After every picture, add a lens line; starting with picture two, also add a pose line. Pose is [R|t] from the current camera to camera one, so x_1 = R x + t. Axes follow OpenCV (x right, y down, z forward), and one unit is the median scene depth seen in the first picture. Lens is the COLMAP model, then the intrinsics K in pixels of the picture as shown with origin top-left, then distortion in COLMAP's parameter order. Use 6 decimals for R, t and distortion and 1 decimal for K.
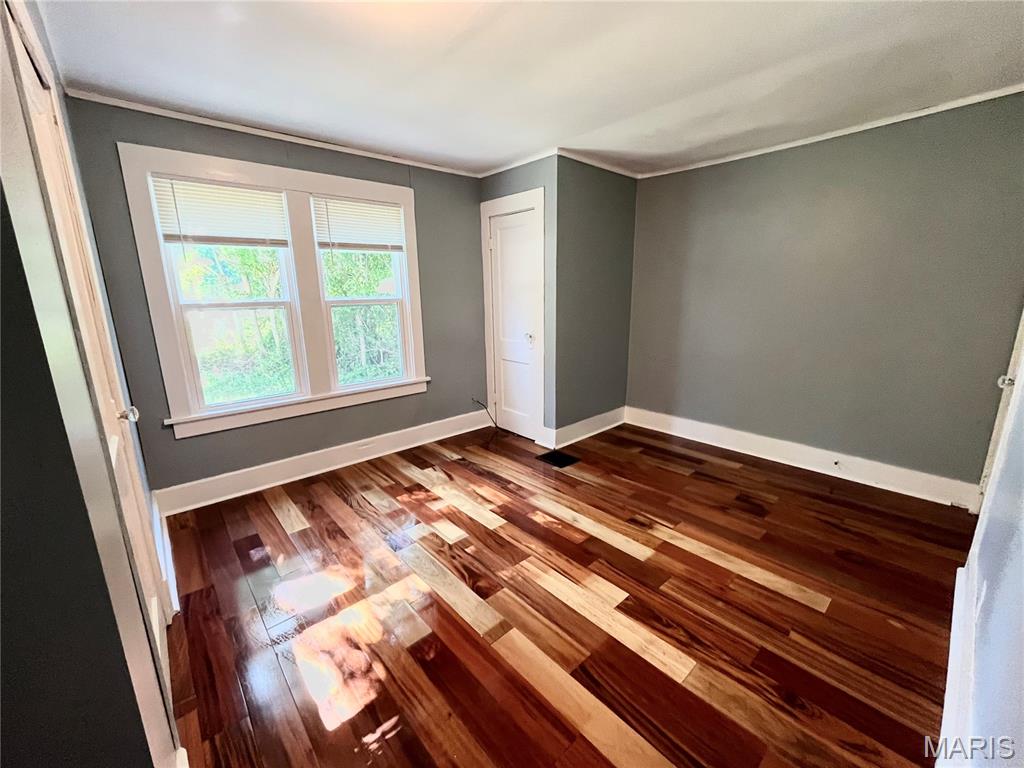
lens RADIAL K [[413.7, 0, 513.2], [0, 413.7, 384.8], [0, 0, 1]] dist [-0.008211, 0.000888]
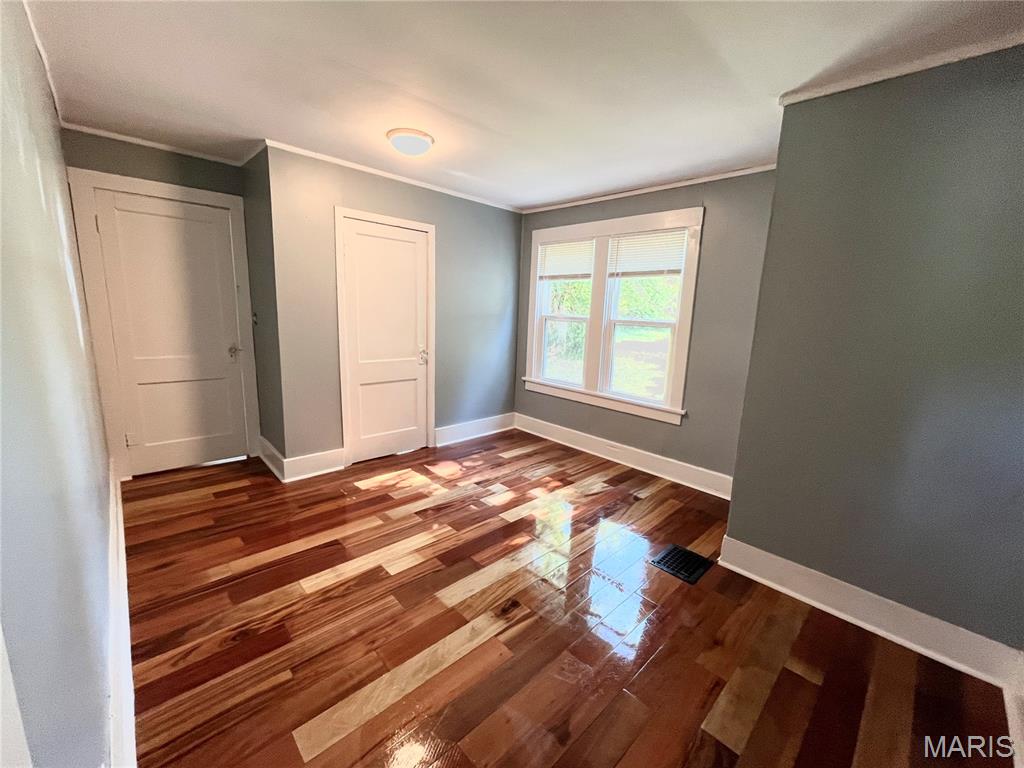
lens RADIAL K [[413.7, 0, 515.0], [0, 413.7, 386.8], [0, 0, 1]] dist [-0.008211, 0.000888]
pose [[0.038637, 0.206121, -0.977763, 0.930389], [-0.261105, 0.946581, 0.189229, -0.204061], [0.964537, 0.247987, 0.090393, 0.786219]]
